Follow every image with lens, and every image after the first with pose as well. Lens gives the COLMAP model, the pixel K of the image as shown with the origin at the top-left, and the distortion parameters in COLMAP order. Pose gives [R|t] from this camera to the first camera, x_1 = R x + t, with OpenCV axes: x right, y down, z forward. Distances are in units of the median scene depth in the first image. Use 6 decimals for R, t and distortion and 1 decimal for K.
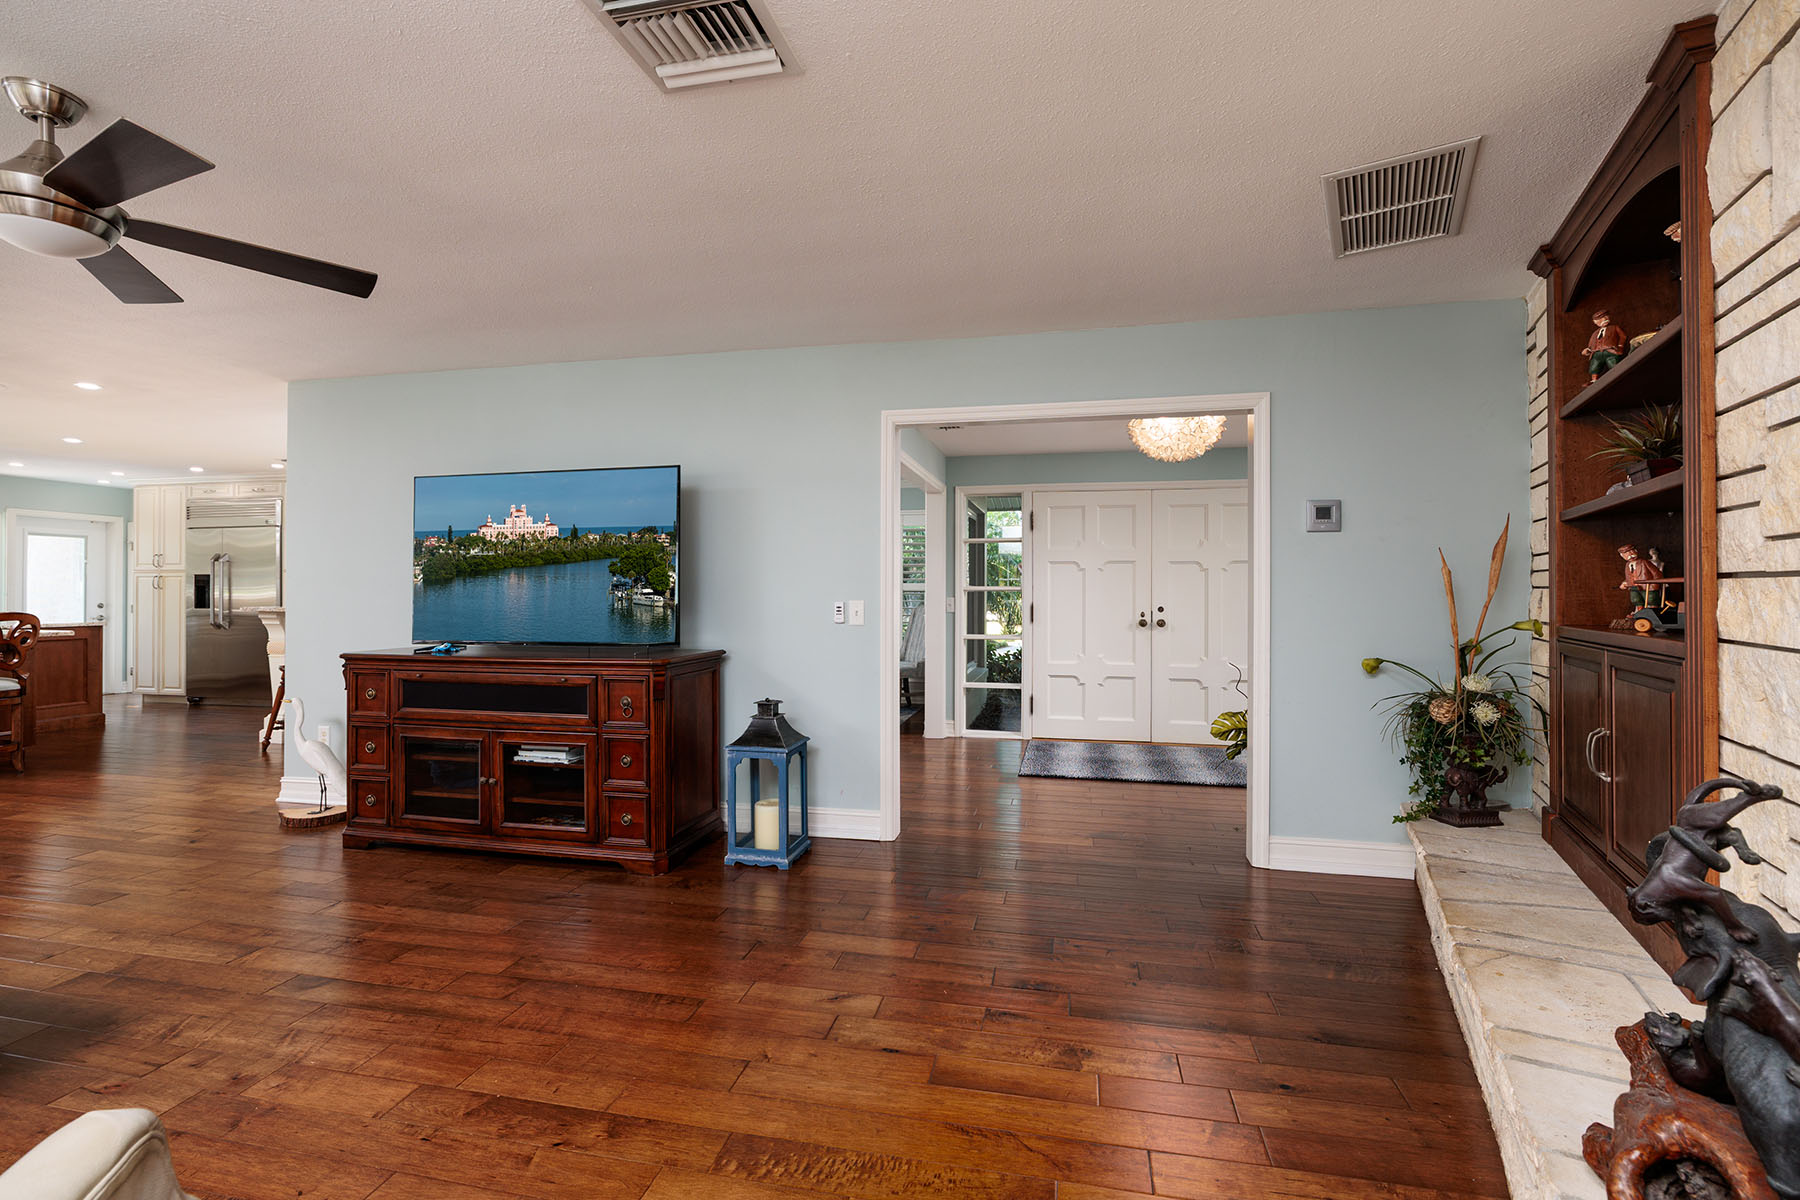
lens RADIAL K [[795.7, 0, 900.6], [0, 795.7, 592.4], [0, 0, 1]] dist [-0.002822, -0.000152]
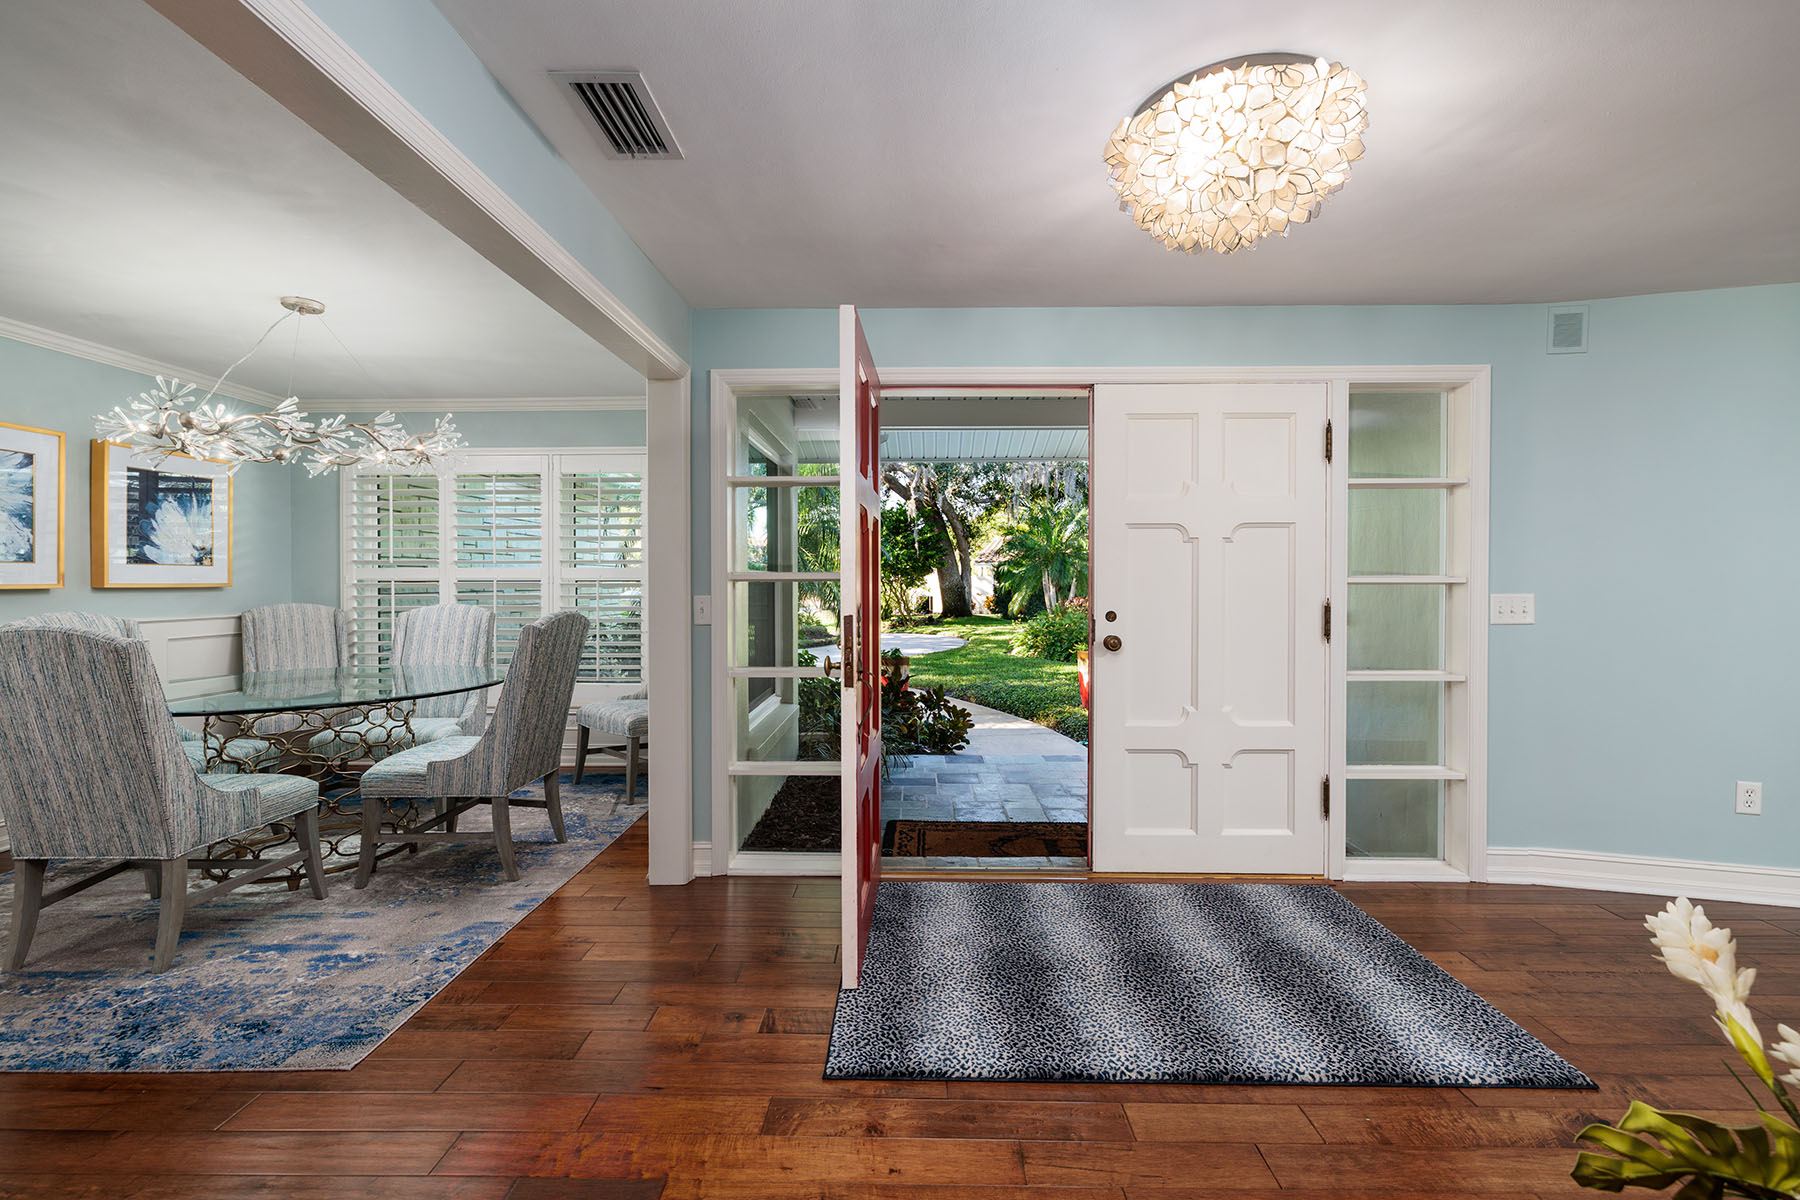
lens RADIAL K [[795.7, 0, 899.8], [0, 795.7, 587.6], [0, 0, 1]] dist [-0.002822, -0.000152]
pose [[0.980785, -0.002078, 0.195083, 0.086249], [-0.000304, 0.999926, 0.012176, -0.003500], [-0.195093, -0.012001, 0.980711, 0.496658]]
